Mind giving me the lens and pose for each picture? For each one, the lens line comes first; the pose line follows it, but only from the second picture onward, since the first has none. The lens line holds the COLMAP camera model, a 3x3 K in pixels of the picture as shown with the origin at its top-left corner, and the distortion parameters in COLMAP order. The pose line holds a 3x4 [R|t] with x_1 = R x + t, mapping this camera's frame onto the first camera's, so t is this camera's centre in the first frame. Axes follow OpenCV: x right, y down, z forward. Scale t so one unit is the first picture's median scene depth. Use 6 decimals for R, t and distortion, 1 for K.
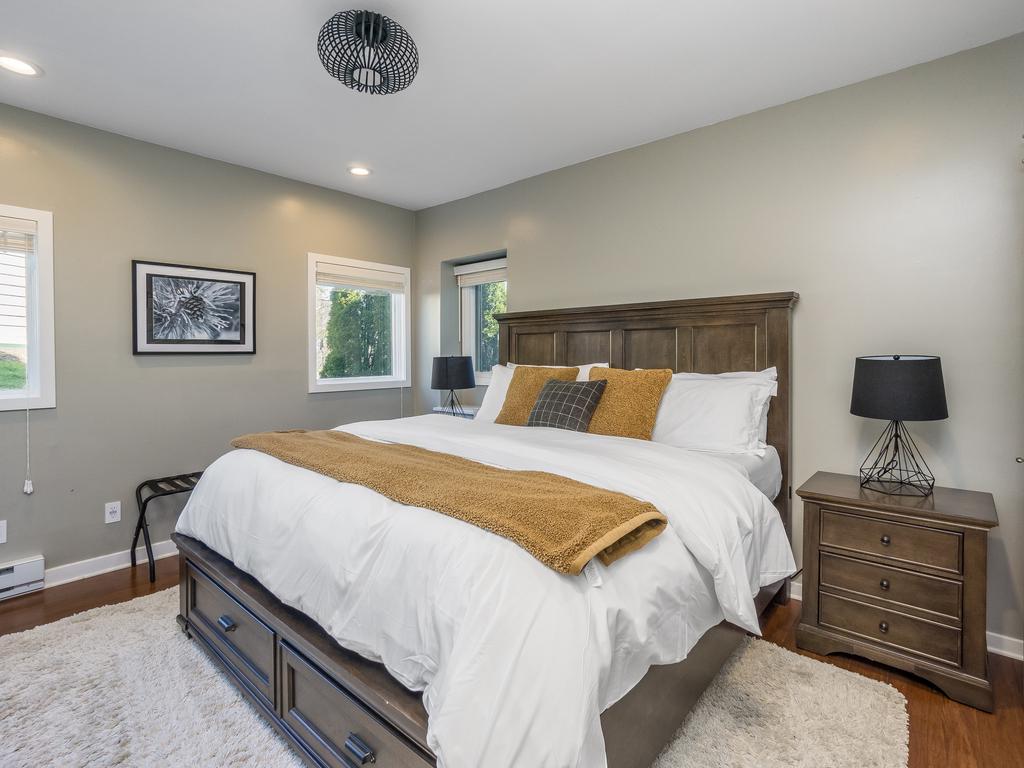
lens RADIAL K [[512.1, 0, 511.5], [0, 512.1, 366.6], [0, 0, 1]] dist [-0.051246, 0.000119]
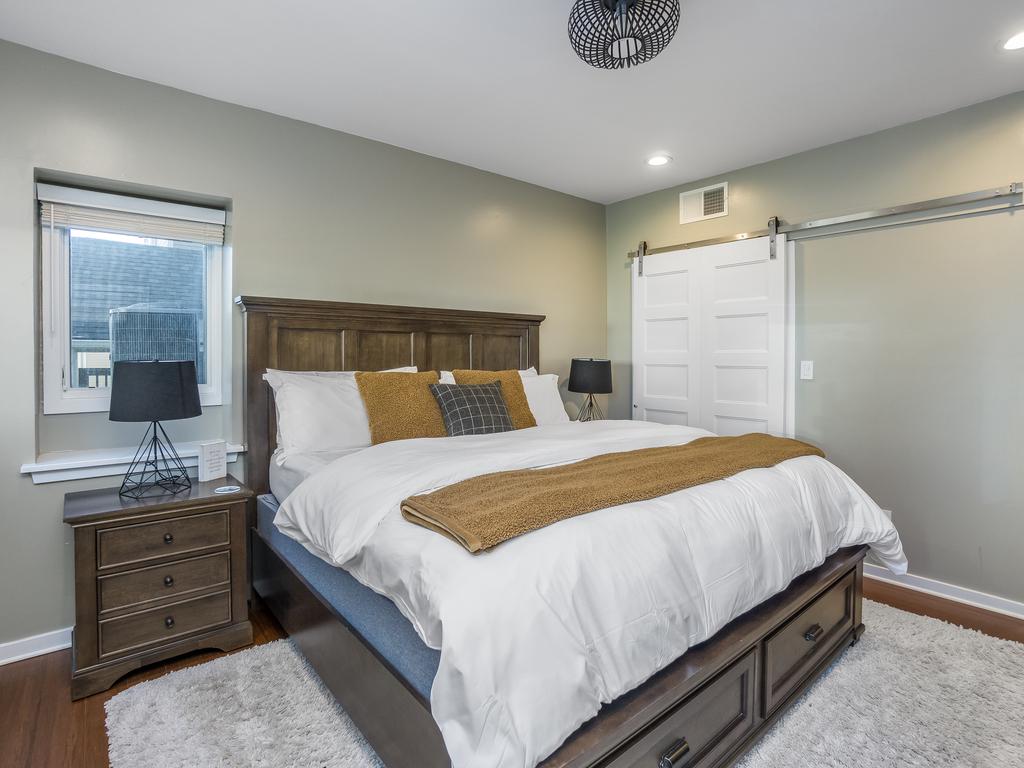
lens RADIAL K [[513.8, 0, 509.1], [0, 513.8, 374.0], [0, 0, 1]] dist [-0.051958, 0.033491]
pose [[0.160598, -0.030020, 0.986563, -0.765597], [0.017731, 0.999464, 0.027526, -0.015271], [-0.986861, 0.013072, 0.161044, 0.666525]]
